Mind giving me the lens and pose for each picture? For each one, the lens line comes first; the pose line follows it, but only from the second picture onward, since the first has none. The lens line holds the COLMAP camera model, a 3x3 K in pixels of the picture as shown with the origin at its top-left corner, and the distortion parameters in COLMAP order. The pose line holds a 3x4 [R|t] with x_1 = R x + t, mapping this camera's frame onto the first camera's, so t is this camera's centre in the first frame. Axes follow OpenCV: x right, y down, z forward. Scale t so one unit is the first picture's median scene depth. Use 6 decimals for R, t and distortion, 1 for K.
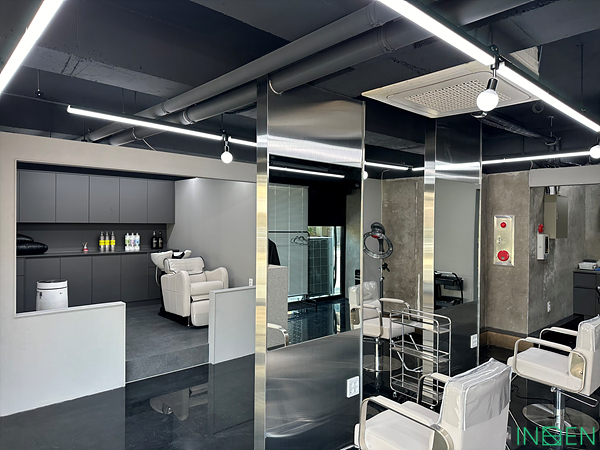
lens RADIAL K [[424.4, 0, 300.0], [0, 424.4, 225.0], [0, 0, 1]] dist [0.000333, -0.000077]
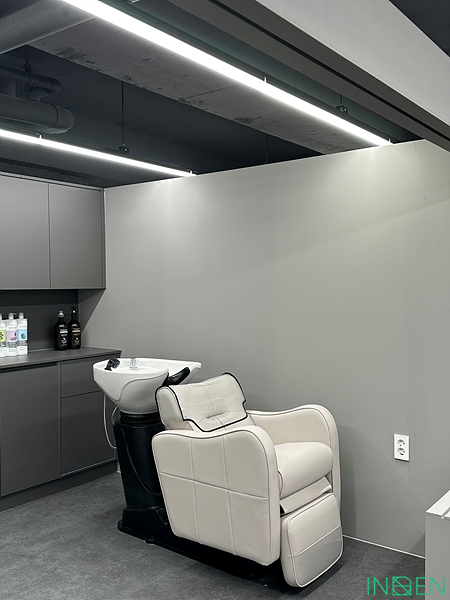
lens RADIAL K [[580.8, 0, 225.0], [0, 580.8, 300.0], [0, 0, 1]] dist [0.002654, 0.000958]
pose [[0.987730, -0.016883, 0.155258, -0.274851], [0.013499, 0.999648, 0.022819, -0.004270], [-0.155589, -0.020444, 0.987610, 0.406962]]
